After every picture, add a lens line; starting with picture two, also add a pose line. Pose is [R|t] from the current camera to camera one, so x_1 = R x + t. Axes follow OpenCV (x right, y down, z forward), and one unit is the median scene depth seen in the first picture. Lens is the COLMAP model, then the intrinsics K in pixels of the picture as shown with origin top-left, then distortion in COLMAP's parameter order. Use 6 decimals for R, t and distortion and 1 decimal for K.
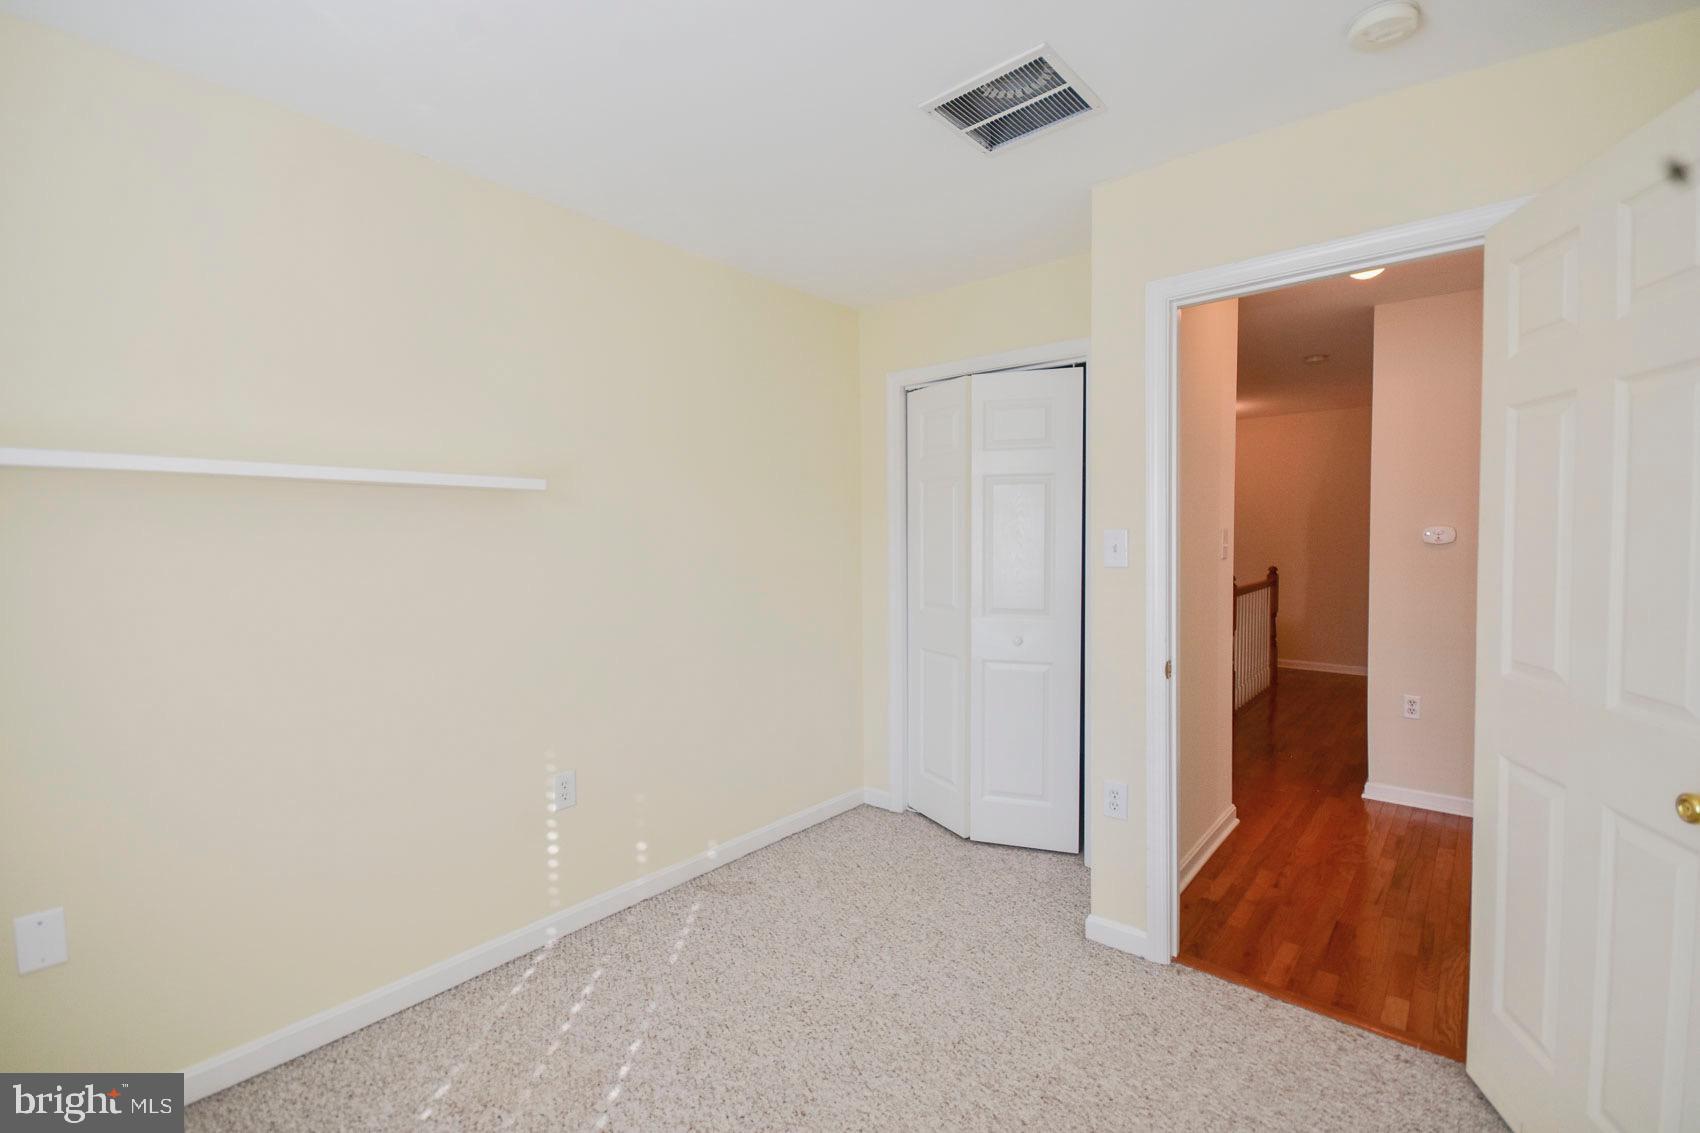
lens RADIAL K [[749.5, 0, 851.1], [0, 749.5, 563.6], [0, 0, 1]] dist [0.018084, -0.009682]
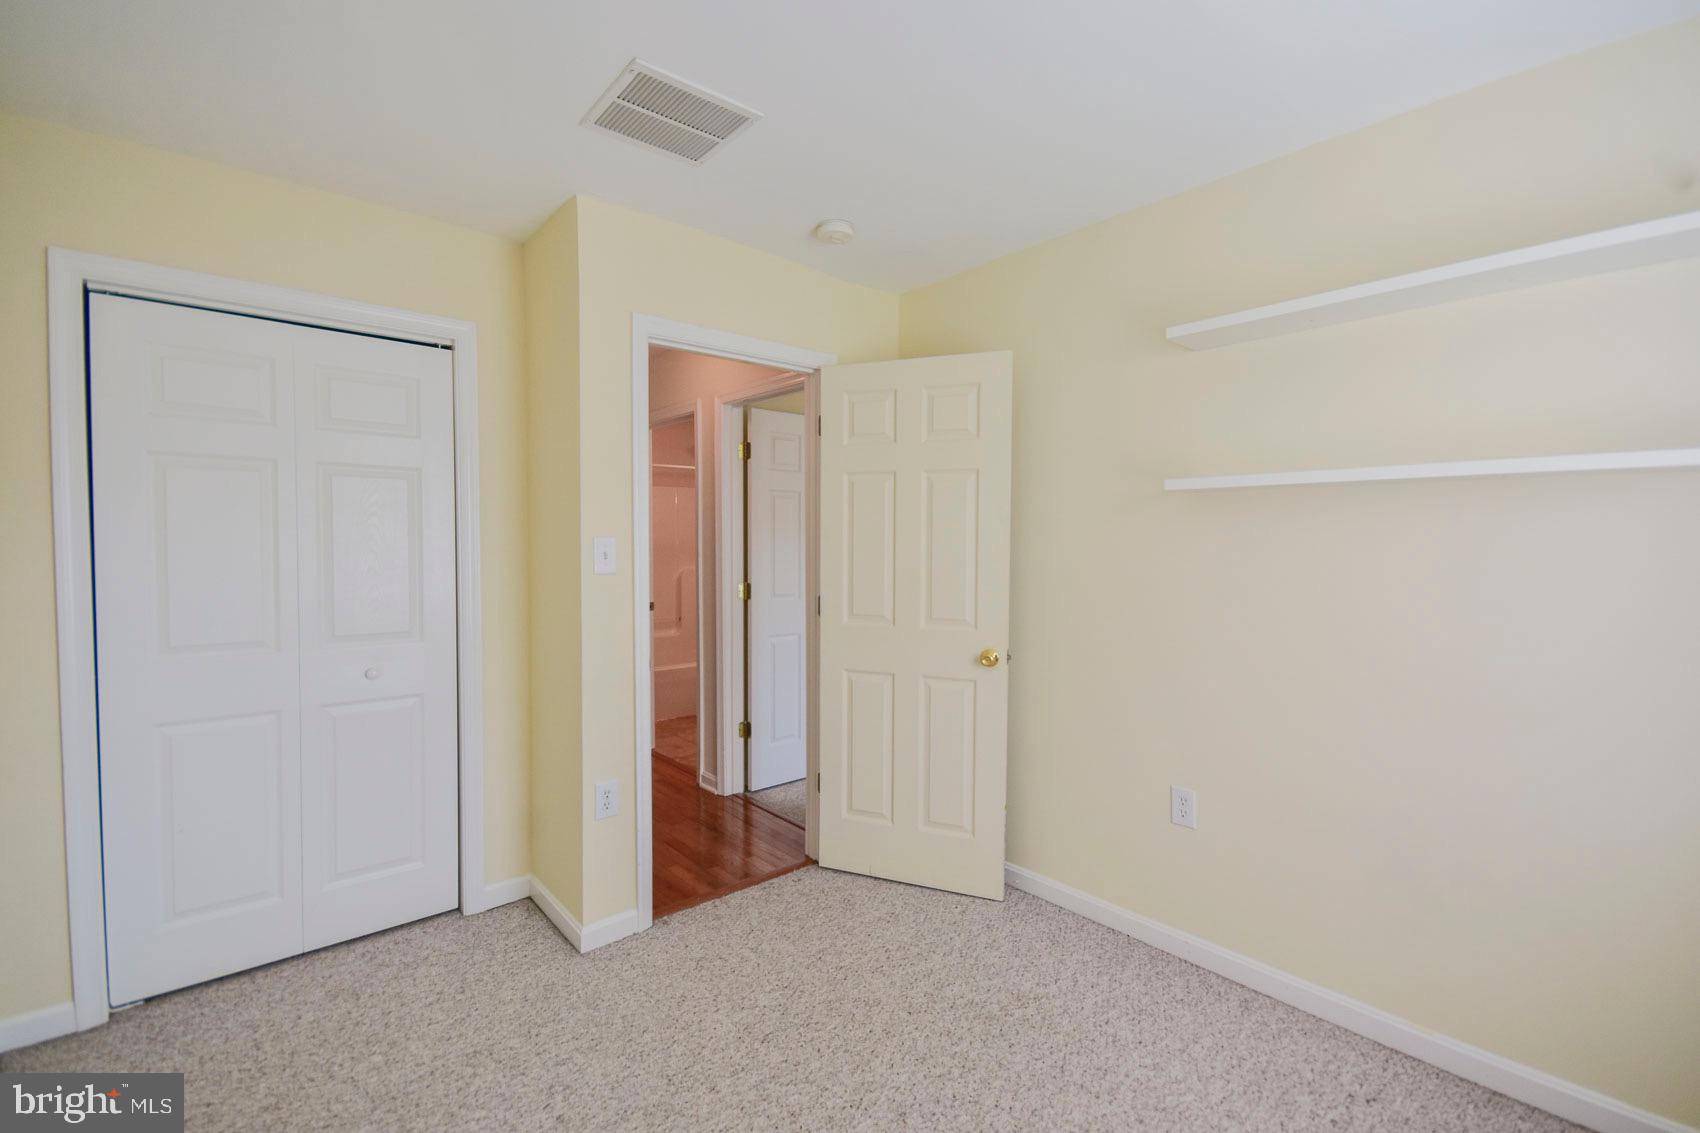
lens RADIAL K [[749.5, 0, 851.1], [0, 749.5, 563.6], [0, 0, 1]] dist [0.018084, -0.009682]
pose [[0.143136, -0.019854, 0.989504, -0.621908], [0.032677, 0.999348, 0.015324, -0.013816], [-0.989163, 0.030141, 0.143692, 0.517980]]
